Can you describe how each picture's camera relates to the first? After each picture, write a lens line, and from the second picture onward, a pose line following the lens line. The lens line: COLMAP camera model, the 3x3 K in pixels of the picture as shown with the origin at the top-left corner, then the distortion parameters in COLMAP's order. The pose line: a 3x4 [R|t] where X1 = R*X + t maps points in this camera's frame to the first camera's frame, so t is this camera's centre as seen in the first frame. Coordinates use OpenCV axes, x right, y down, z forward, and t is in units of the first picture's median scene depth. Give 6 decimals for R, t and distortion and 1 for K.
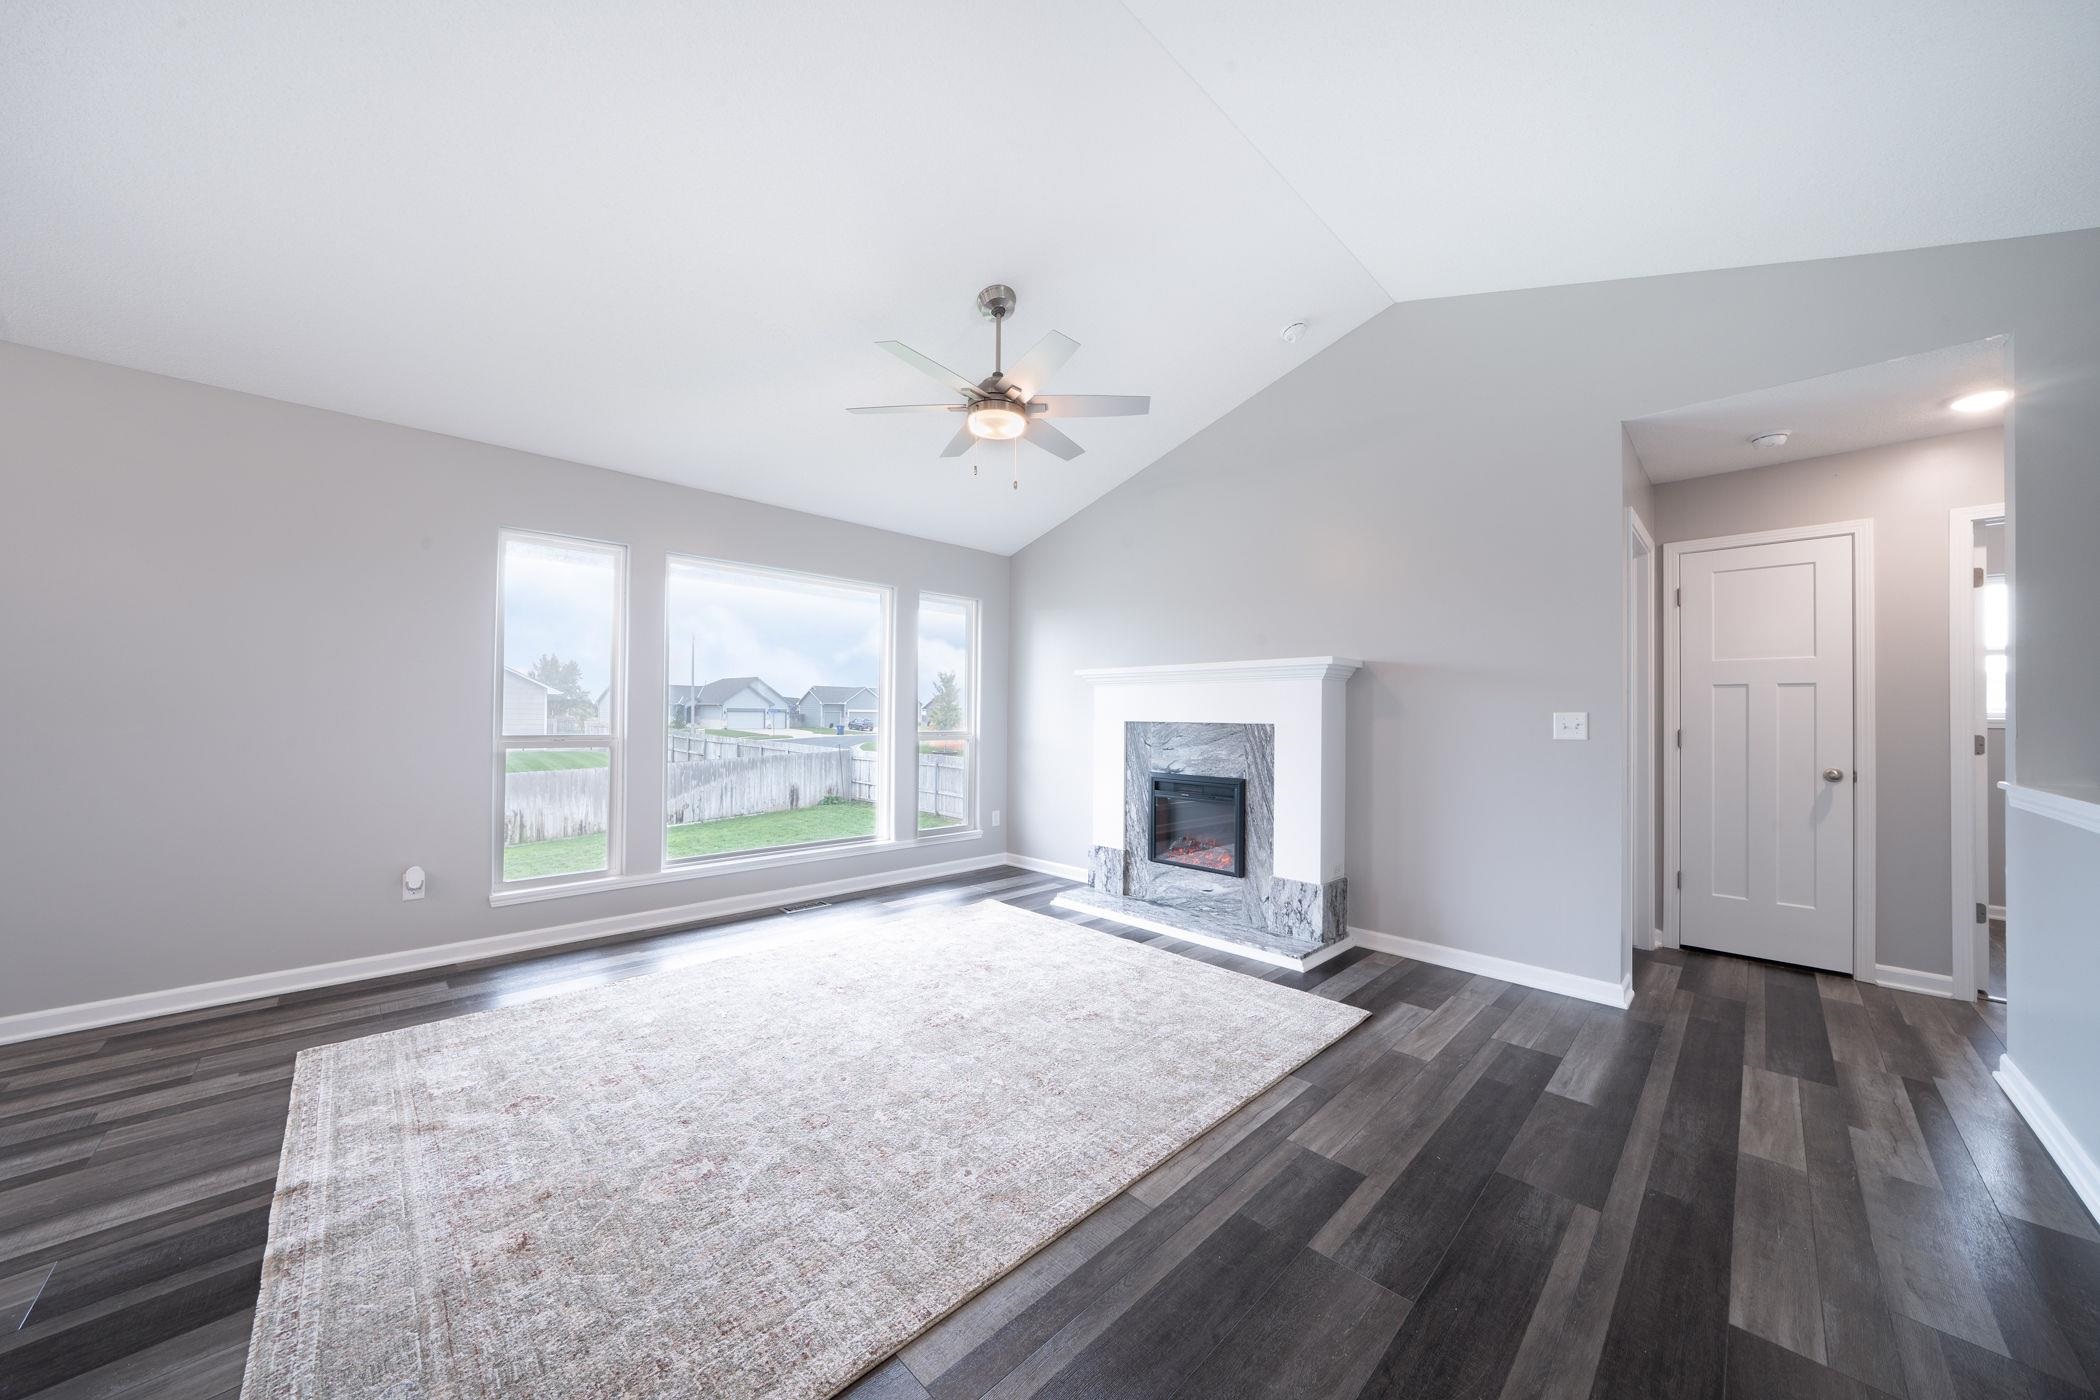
lens RADIAL K [[713.5, 0, 1032.7], [0, 713.5, 706.4], [0, 0, 1]] dist [-0.007210, -0.000029]
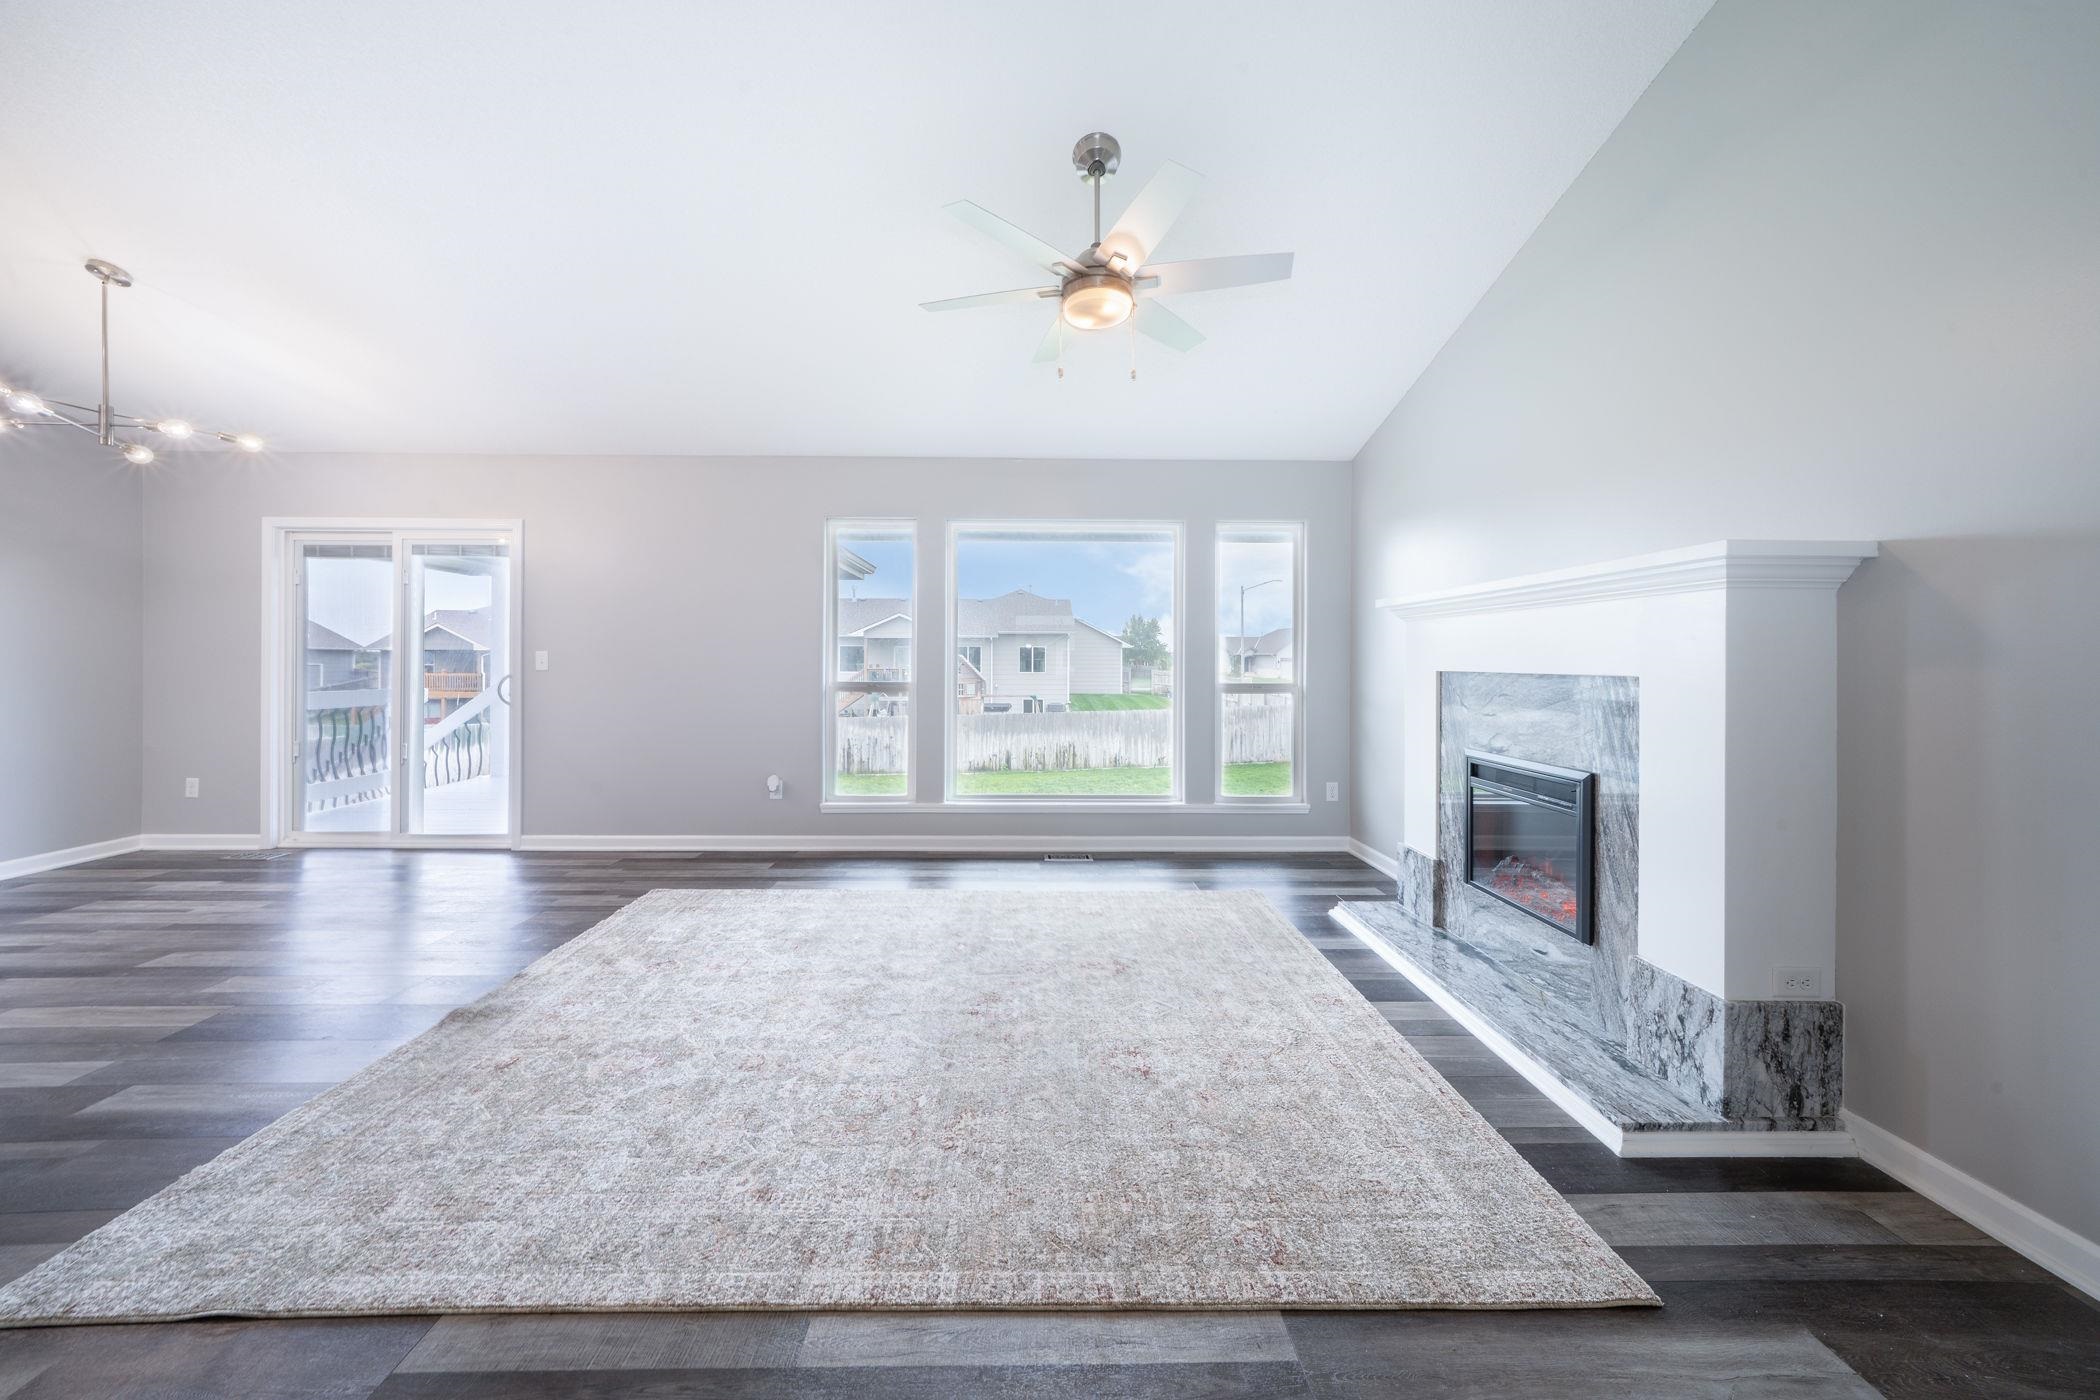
lens RADIAL K [[708.0, 0, 1040.3], [0, 708.0, 662.5], [0, 0, 1]] dist [0.004958, 0.000100]
pose [[0.730591, -0.005660, -0.682791, 0.379687], [0.012107, 0.999916, 0.004666, 0.005561], [0.682707, -0.011676, 0.730599, 0.297911]]
